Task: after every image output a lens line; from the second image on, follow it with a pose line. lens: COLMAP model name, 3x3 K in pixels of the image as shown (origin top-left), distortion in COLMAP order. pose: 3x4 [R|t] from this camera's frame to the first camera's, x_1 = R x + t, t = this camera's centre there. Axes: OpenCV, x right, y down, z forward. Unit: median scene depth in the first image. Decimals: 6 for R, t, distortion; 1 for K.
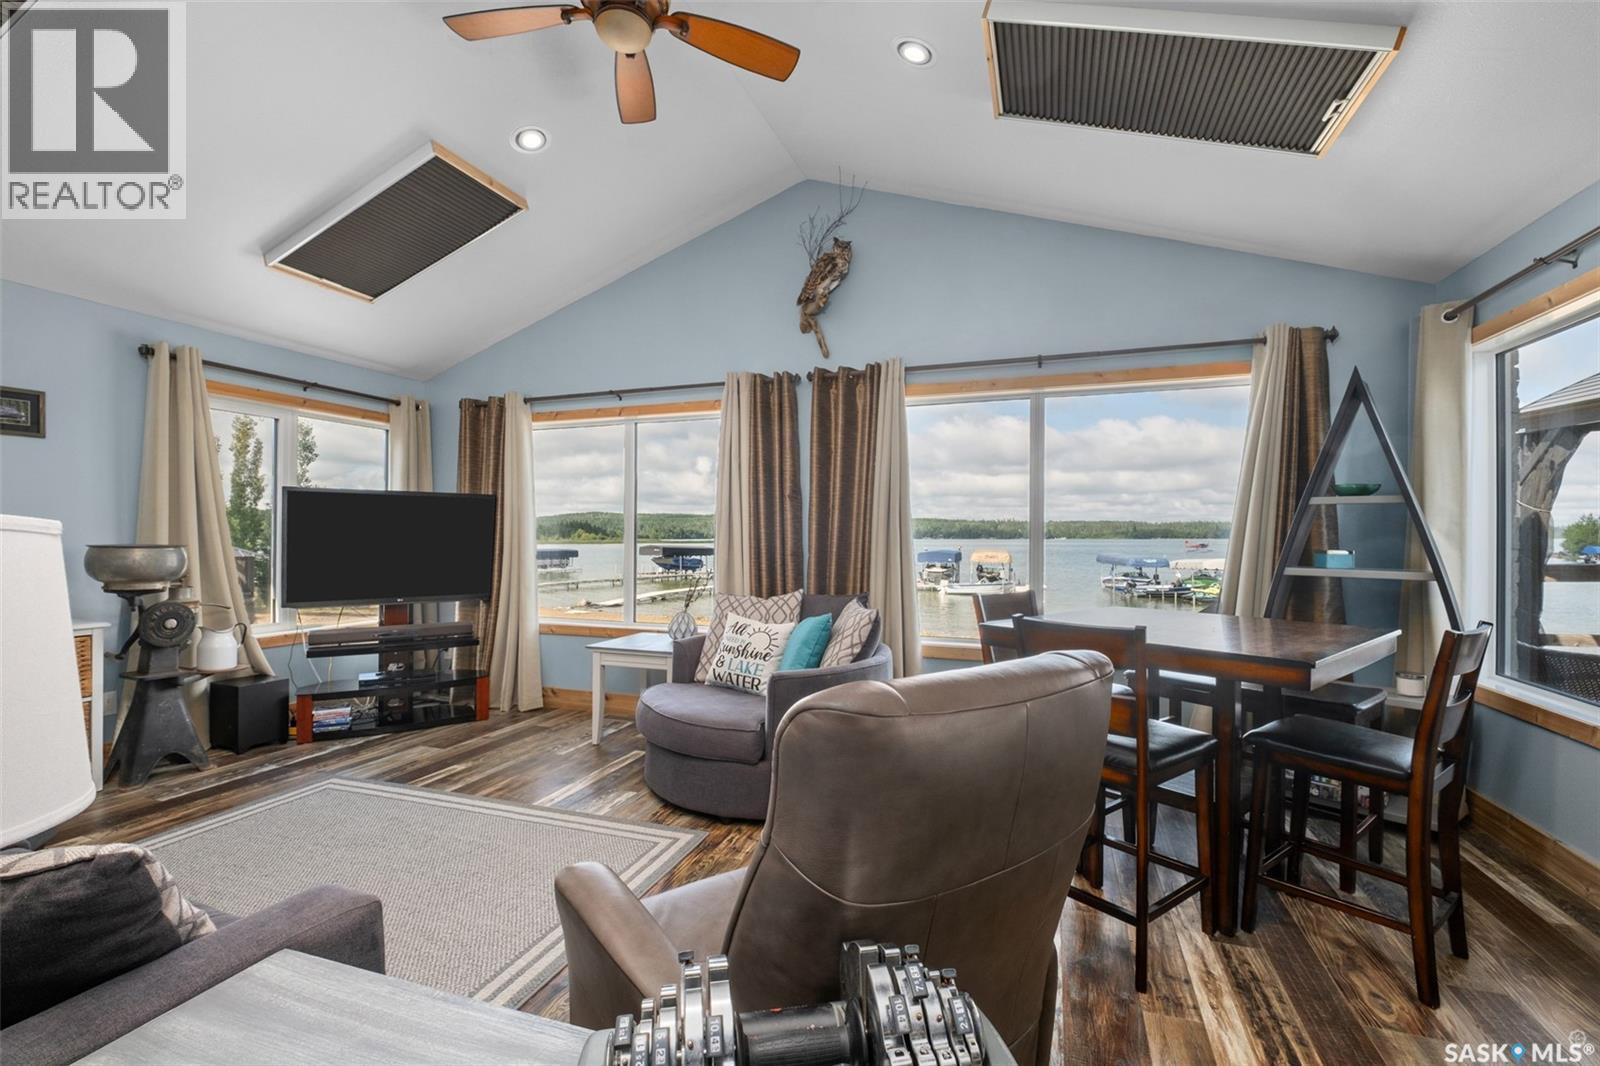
lens RADIAL K [[689.2, 0, 801.0], [0, 689.2, 525.4], [0, 0, 1]] dist [-0.009290, -0.002769]
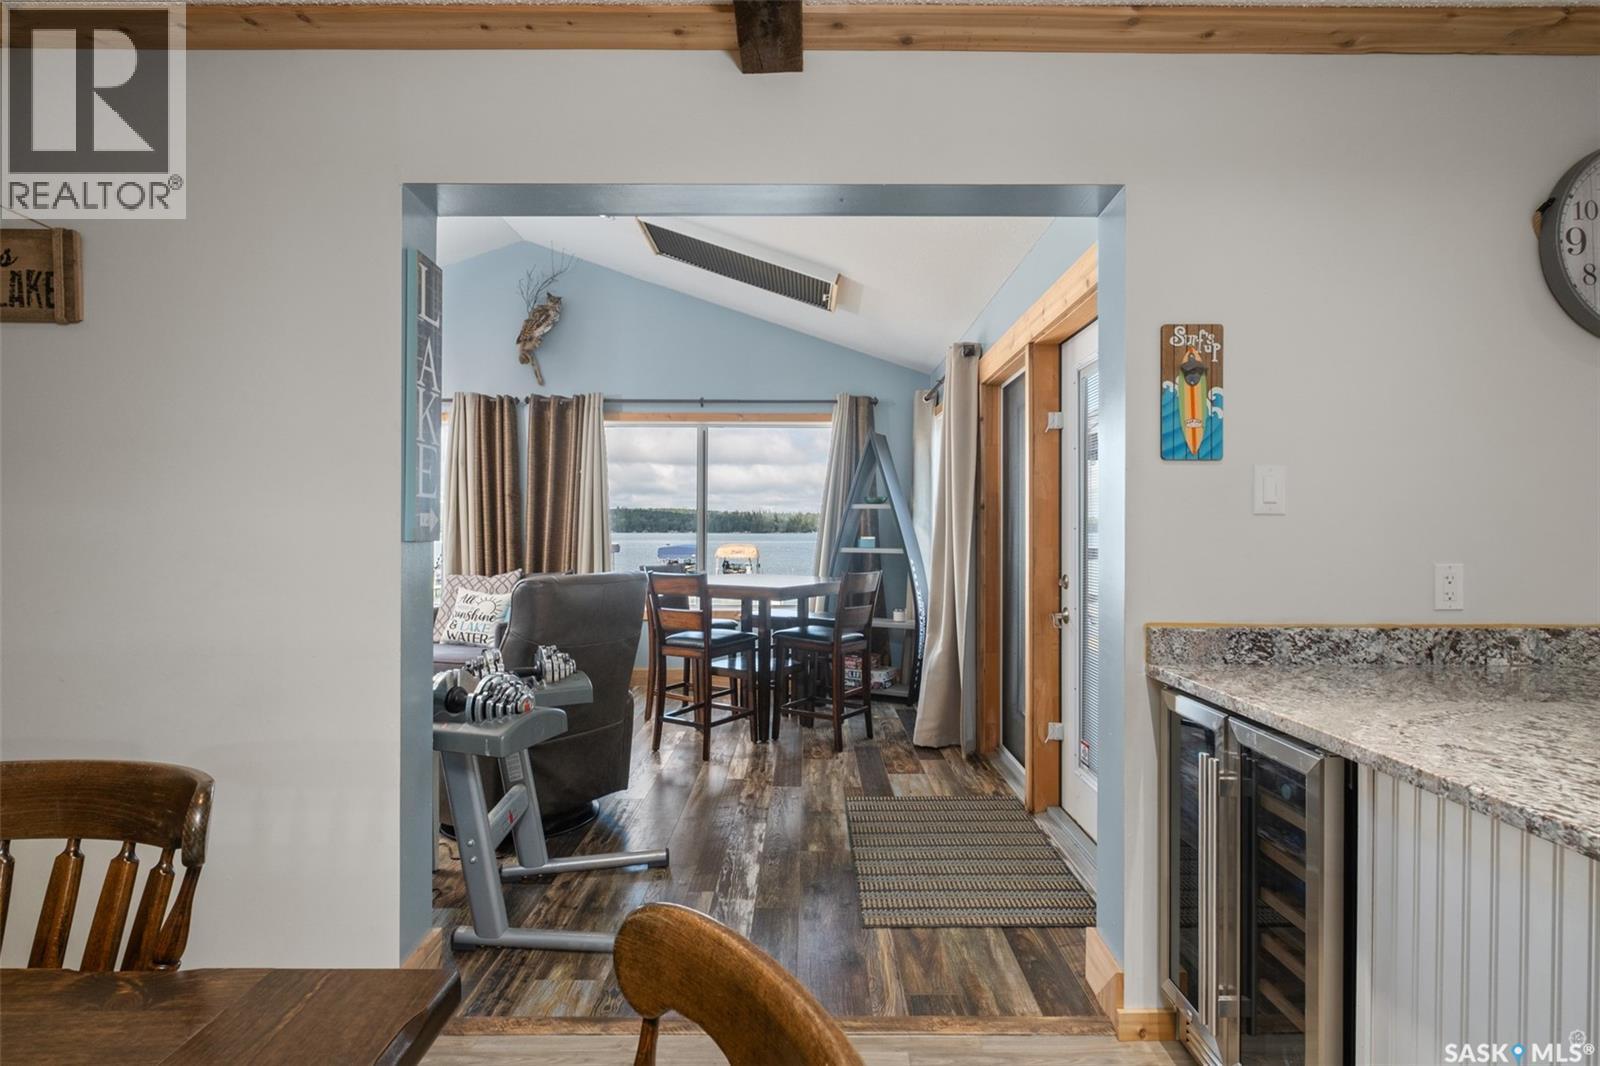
lens RADIAL K [[785.7, 0, 799.1], [0, 785.7, 534.1], [0, 0, 1]] dist [-0.004922, 0.000337]
pose [[0.942072, 0.000712, 0.335410, -0.000400], [-0.007843, 0.999771, 0.019905, -0.005071], [-0.335319, -0.021382, 0.941862, -0.545669]]
